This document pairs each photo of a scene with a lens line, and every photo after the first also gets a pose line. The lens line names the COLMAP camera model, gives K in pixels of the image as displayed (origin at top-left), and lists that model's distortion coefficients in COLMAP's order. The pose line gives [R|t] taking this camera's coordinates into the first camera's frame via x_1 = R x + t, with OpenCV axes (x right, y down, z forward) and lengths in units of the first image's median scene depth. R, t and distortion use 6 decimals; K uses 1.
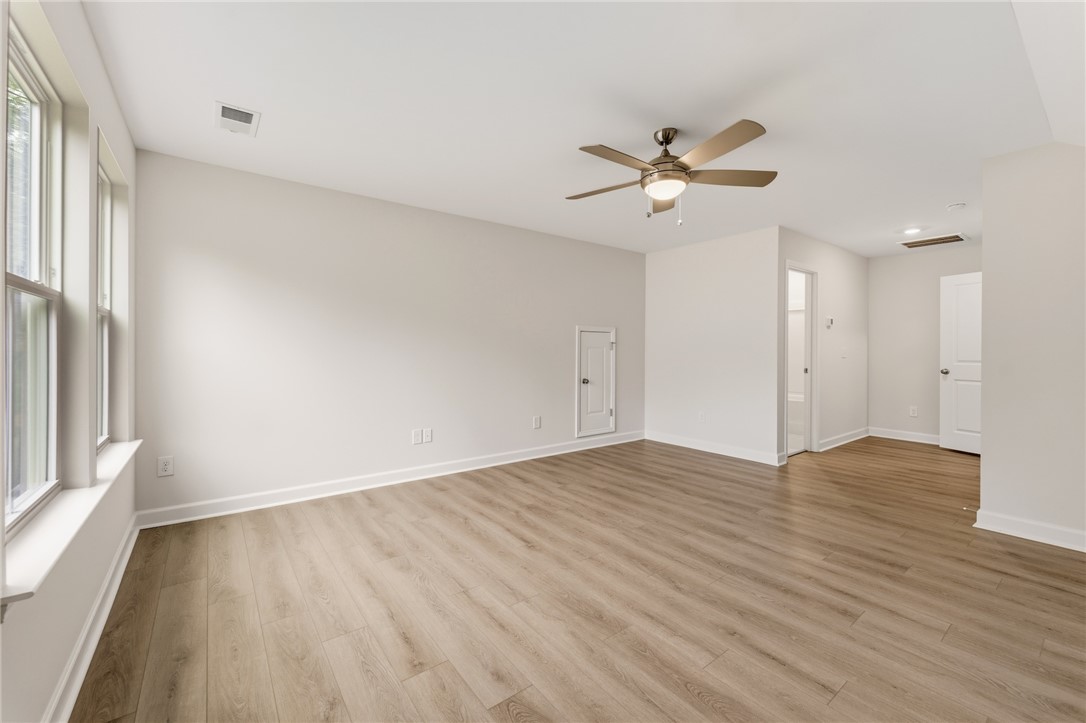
lens RADIAL K [[443.0, 0, 541.6], [0, 443.0, 358.5], [0, 0, 1]] dist [-0.004053, 0.000227]
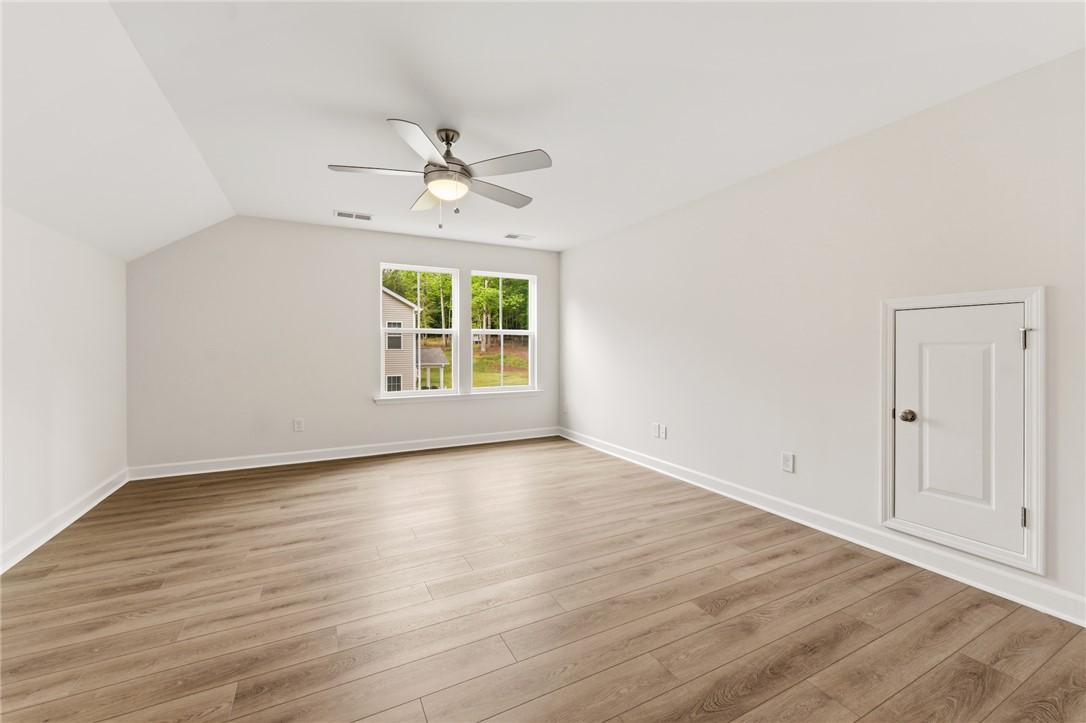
lens RADIAL K [[443.0, 0, 543.1], [0, 443.0, 340.3], [0, 0, 1]] dist [-0.004053, 0.000227]
pose [[-0.173393, -0.016859, -0.984708, 0.866901], [-0.022036, 0.999670, -0.013234, -0.019573], [0.984606, 0.019404, -0.173708, 0.961476]]
